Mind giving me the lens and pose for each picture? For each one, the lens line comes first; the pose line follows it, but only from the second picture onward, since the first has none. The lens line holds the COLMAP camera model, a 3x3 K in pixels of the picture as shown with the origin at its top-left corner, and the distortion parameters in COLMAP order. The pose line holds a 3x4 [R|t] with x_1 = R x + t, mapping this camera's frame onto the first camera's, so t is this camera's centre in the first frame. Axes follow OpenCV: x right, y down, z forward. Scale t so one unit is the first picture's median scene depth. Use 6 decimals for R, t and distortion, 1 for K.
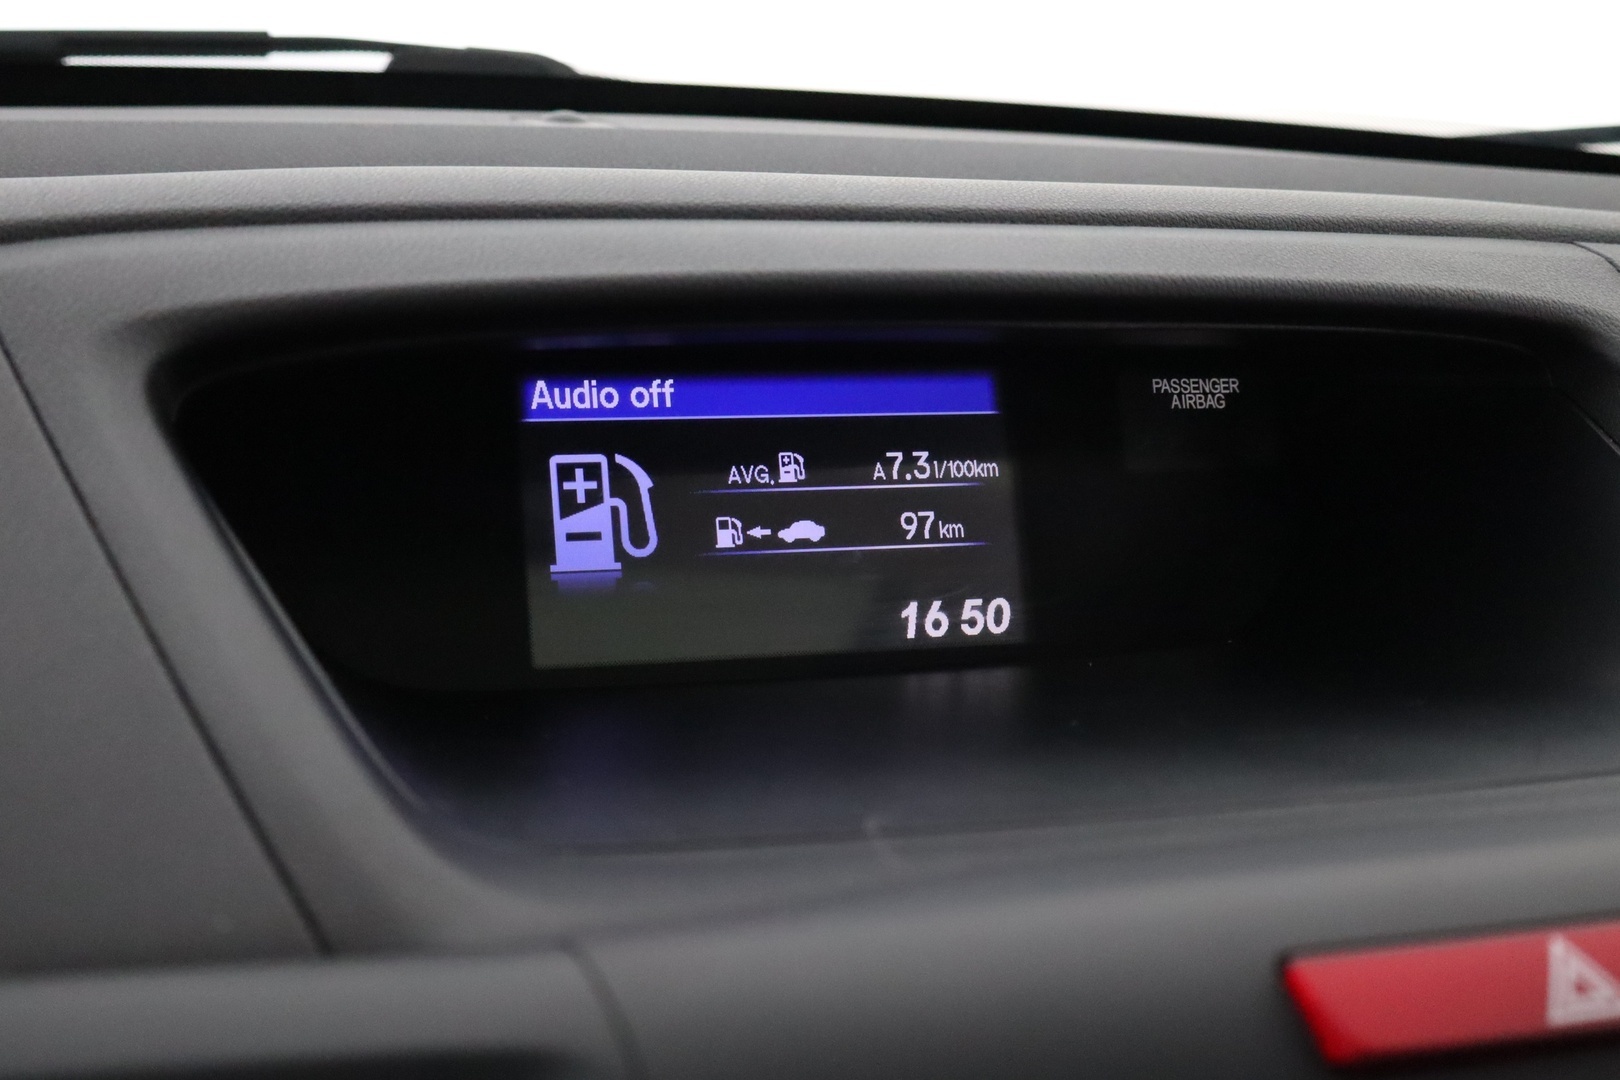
lens RADIAL K [[2253.9, 0, 811.7], [0, 2253.9, 545.4], [0, 0, 1]] dist [-0.039162, 0.000000]
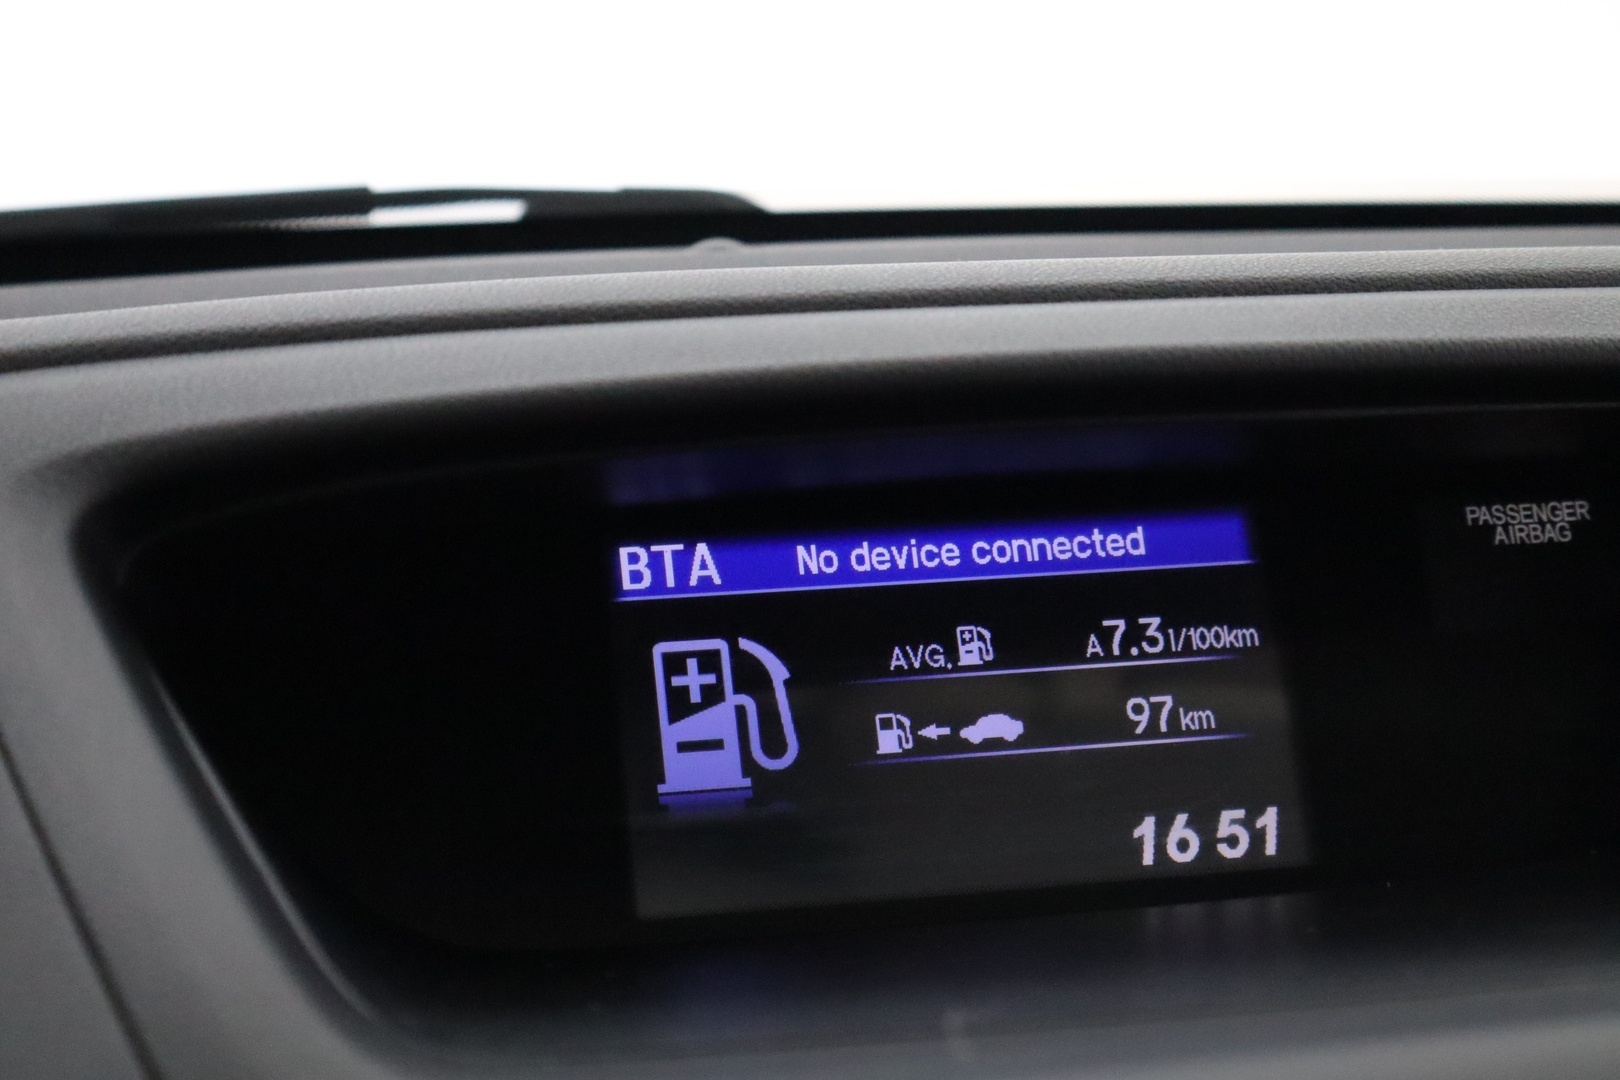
lens RADIAL K [[3045.0, 0, 800.5], [0, 3045.0, 538.9], [0, 0, 1]] dist [-0.038421, 0.000000]
pose [[0.987325, -0.064043, -0.145214, 0.087121], [0.045681, 0.990923, -0.126430, 0.058678], [0.151992, 0.118194, 0.981289, -0.019630]]
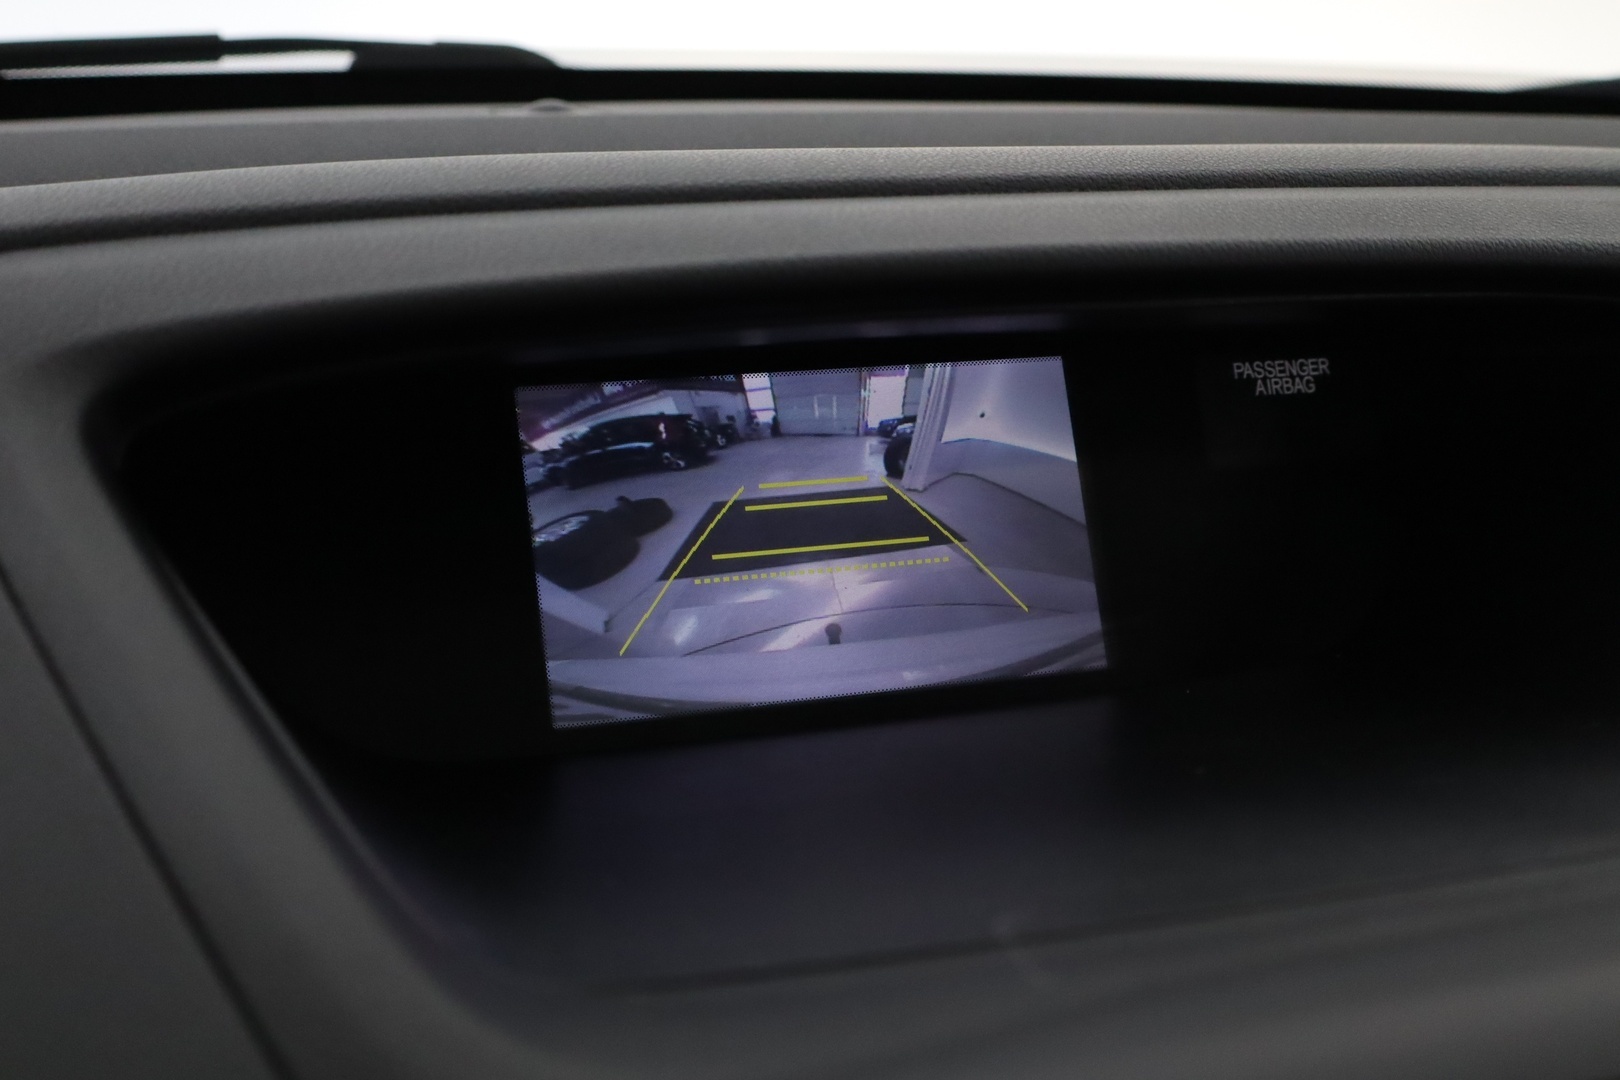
lens RADIAL K [[2253.9, 0, 806.9], [0, 2253.9, 542.3], [0, 0, 1]] dist [-0.039162, 0.000000]
pose [[0.998780, -0.049027, 0.005918, -0.027135], [0.049047, 0.998791, -0.003404, -0.009637], [-0.005744, 0.003690, 0.999977, 0.127856]]
